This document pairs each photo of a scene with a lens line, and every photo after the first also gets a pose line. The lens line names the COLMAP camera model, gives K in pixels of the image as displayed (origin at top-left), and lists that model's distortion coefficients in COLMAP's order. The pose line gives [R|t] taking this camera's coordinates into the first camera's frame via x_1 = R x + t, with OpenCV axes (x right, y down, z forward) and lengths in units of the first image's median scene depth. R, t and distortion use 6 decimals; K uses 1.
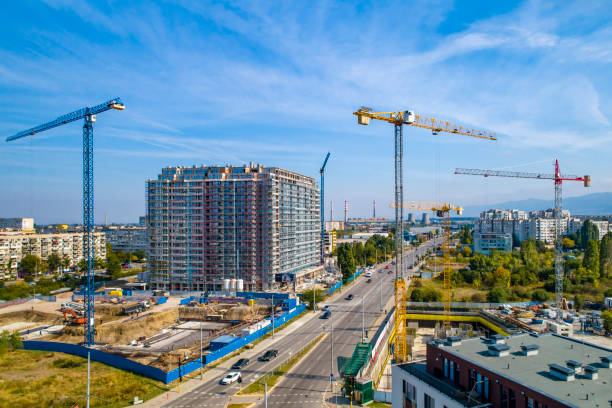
lens RADIAL K [[433.5, 0, 356.9], [0, 433.5, 219.3], [0, 0, 1]] dist [0.008379, 0.001677]
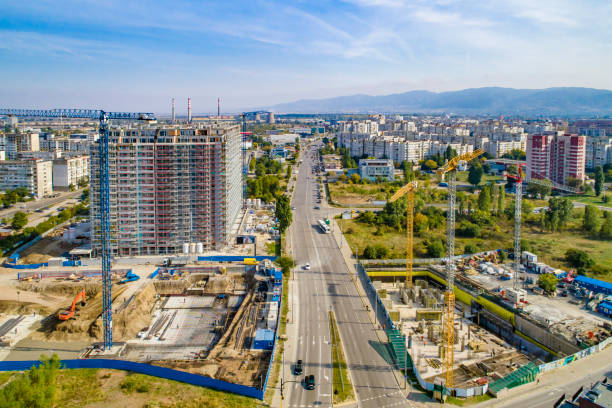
lens RADIAL K [[429.2, 0, 303.3], [0, 429.2, 143.9], [0, 0, 1]] dist [0.002334, 0.002145]
pose [[0.968103, -0.008052, 0.250423, -0.270263], [-0.010329, 0.997351, 0.072000, -0.163209], [-0.250339, -0.072290, 0.965456, -0.023460]]
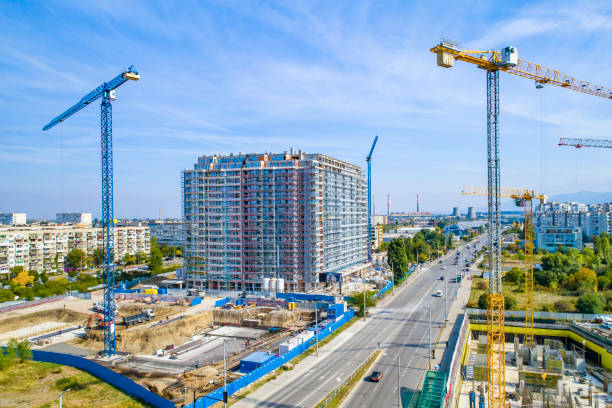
lens RADIAL K [[430.4, 0, 349.0], [0, 430.4, 217.5], [0, 0, 1]] dist [0.002589, 0.002054]
pose [[0.993192, -0.002661, -0.116463, -0.023597], [0.003647, 0.999959, 0.008260, 0.005025], [0.116436, -0.008629, 0.993161, 0.127795]]
